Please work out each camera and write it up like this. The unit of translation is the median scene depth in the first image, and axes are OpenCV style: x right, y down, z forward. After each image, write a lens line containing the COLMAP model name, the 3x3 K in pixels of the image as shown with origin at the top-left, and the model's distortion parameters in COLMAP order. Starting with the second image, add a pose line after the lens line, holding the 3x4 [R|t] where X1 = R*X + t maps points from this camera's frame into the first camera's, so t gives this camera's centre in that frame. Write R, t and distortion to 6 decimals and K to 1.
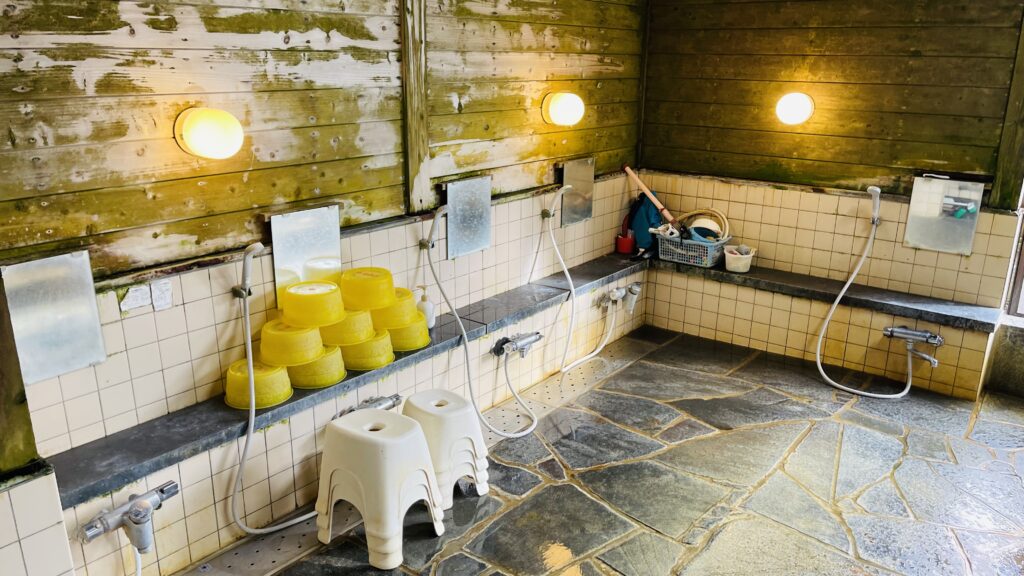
lens RADIAL K [[779.8, 0, 515.8], [0, 779.8, 292.1], [0, 0, 1]] dist [0.101310, -0.121522]
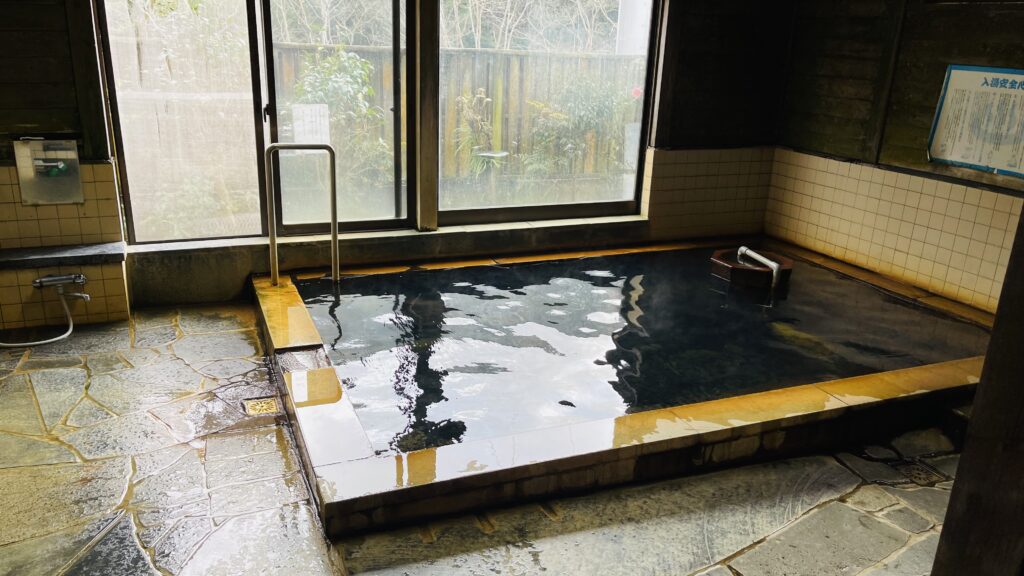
lens RADIAL K [[779.8, 0, 515.8], [0, 779.8, 292.1], [0, 0, 1]] dist [0.101310, -0.121522]
pose [[0.492653, -0.267842, 0.827982, -0.120543], [0.230497, 0.957636, 0.172638, 0.024605], [-0.839145, 0.105797, 0.533519, -0.142915]]
